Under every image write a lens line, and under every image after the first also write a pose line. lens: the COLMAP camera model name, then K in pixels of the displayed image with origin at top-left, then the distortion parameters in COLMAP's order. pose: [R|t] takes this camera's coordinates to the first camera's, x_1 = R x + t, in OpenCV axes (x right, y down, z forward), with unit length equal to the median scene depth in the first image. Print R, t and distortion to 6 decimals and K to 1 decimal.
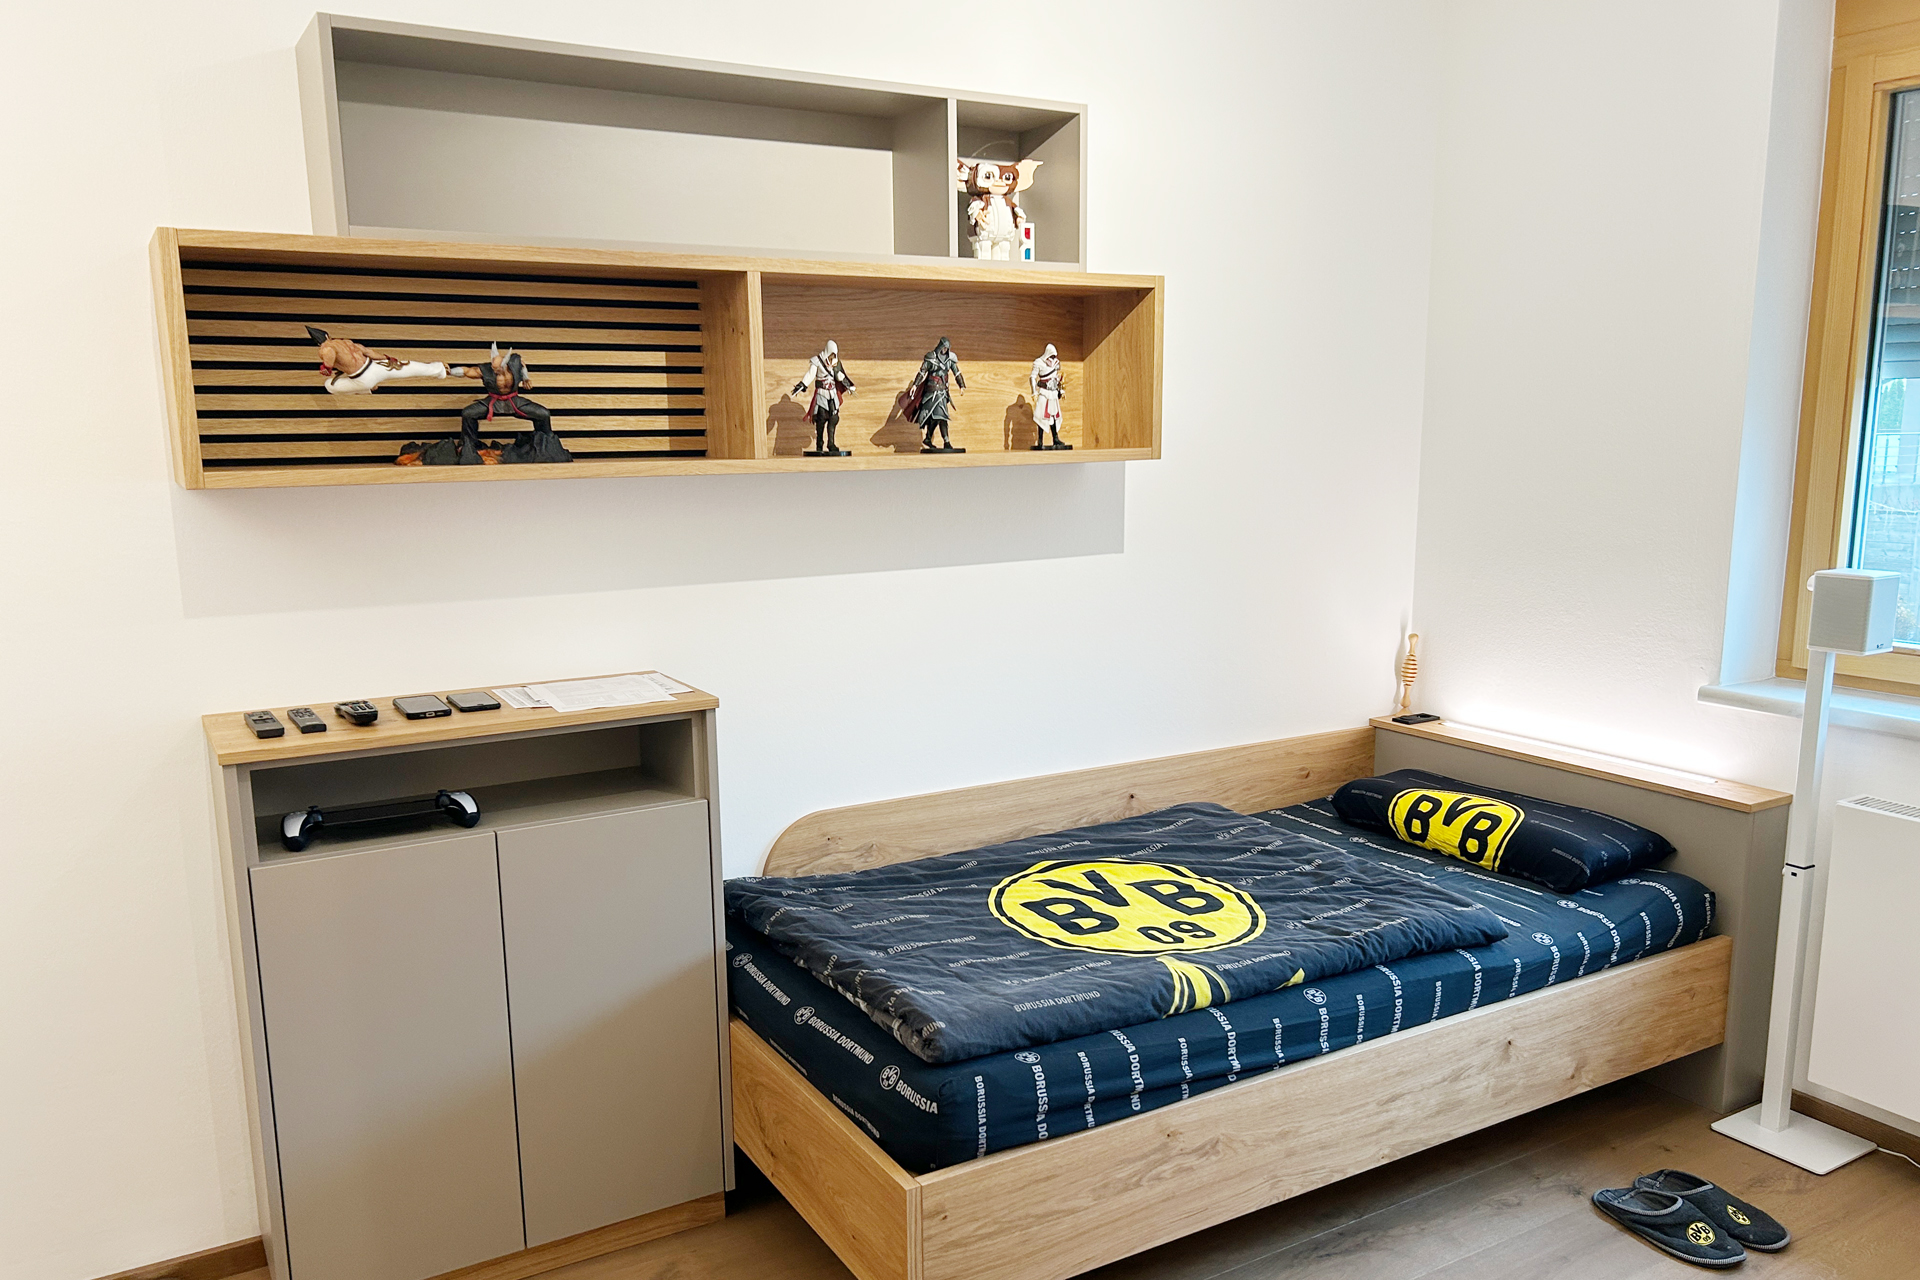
lens RADIAL K [[1508.4, 0, 959.0], [0, 1508.4, 708.0], [0, 0, 1]] dist [0.099176, -0.132492]
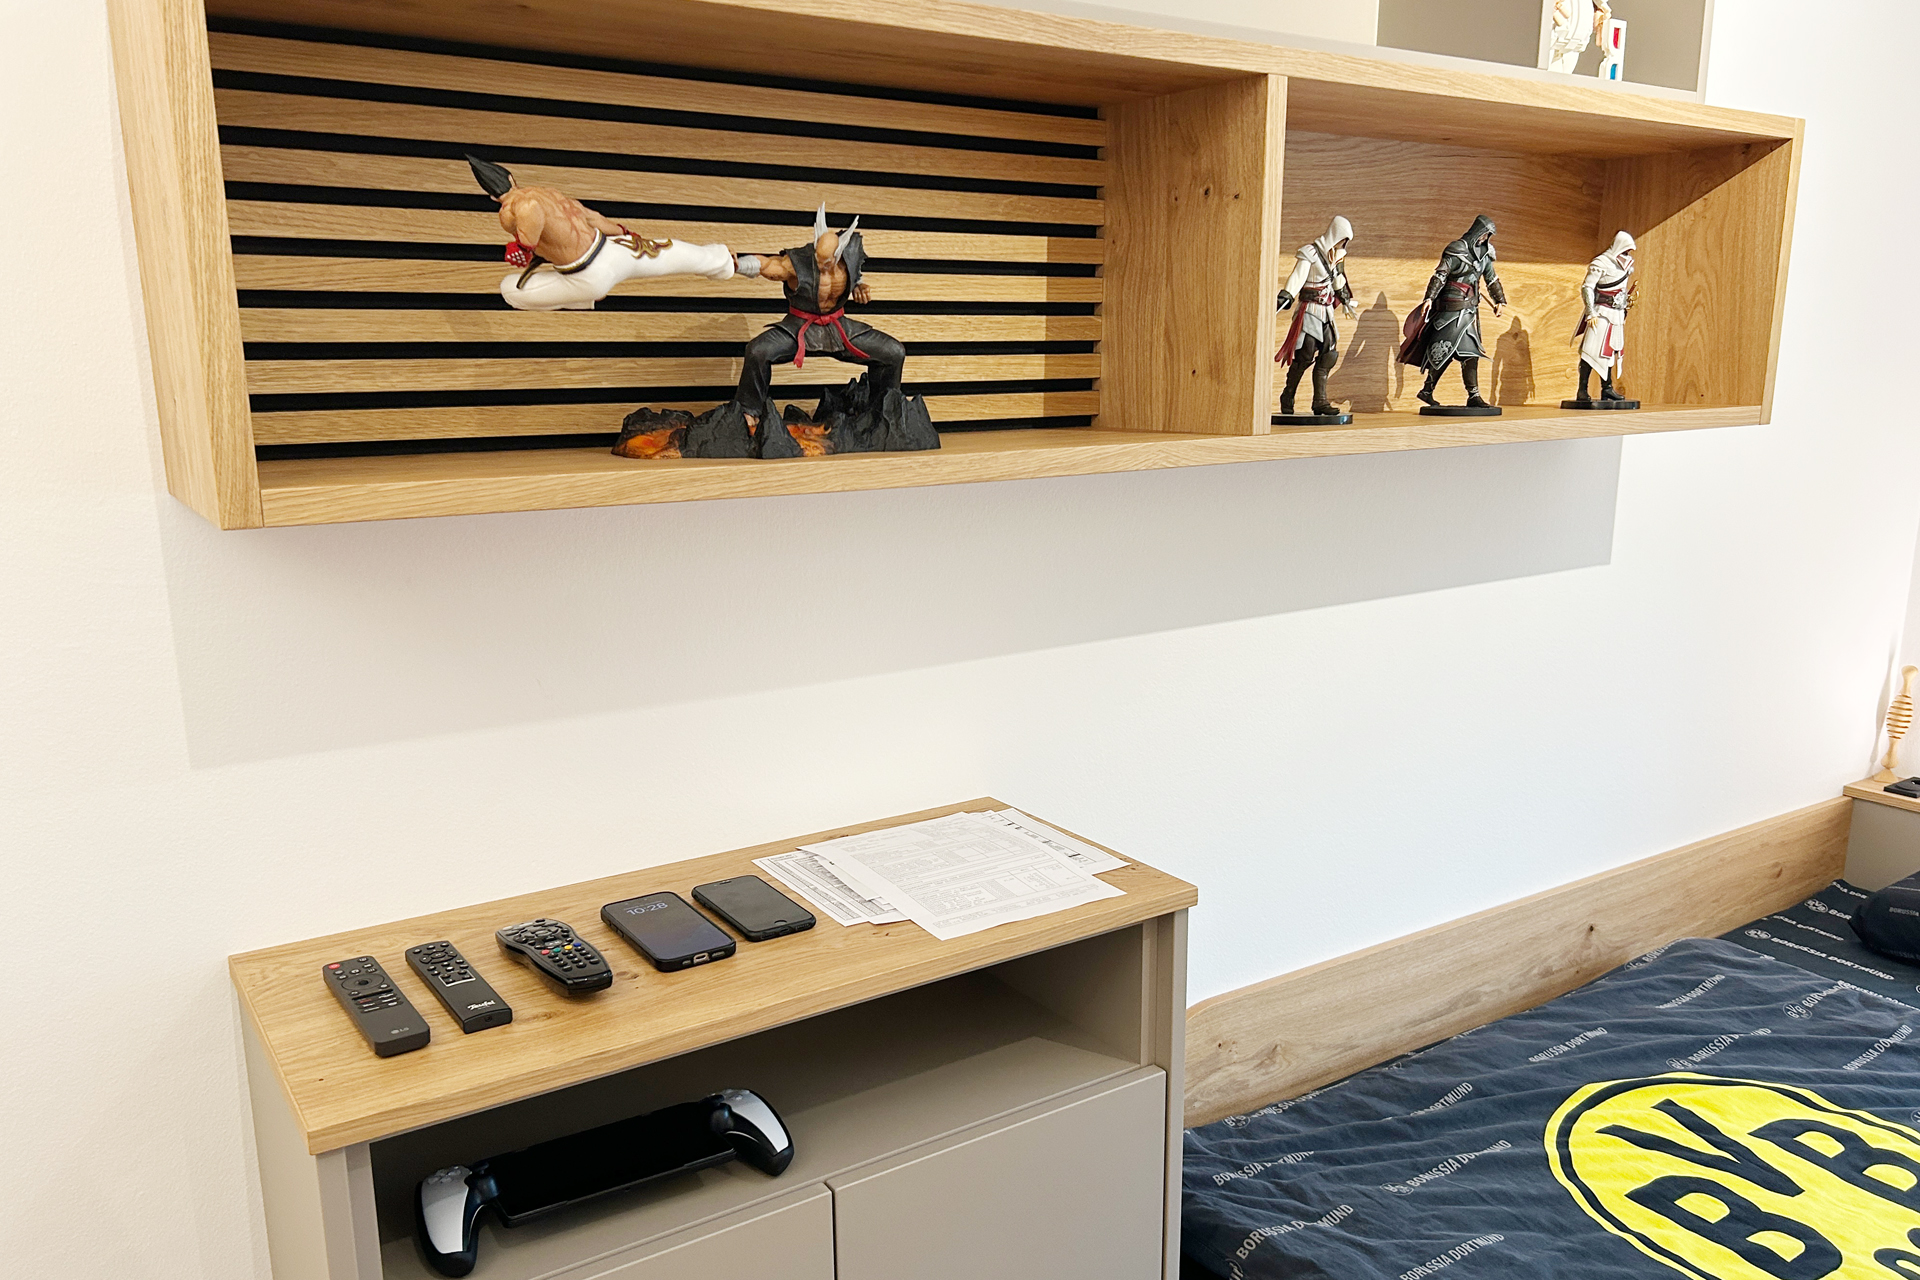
lens RADIAL K [[1508.4, 0, 959.0], [0, 1508.4, 708.0], [0, 0, 1]] dist [0.099176, -0.132492]
pose [[0.997685, -0.007861, 0.067551, -0.261344], [0.004809, 0.998965, 0.045225, -0.088402], [-0.067837, -0.044795, 0.996690, 0.443898]]
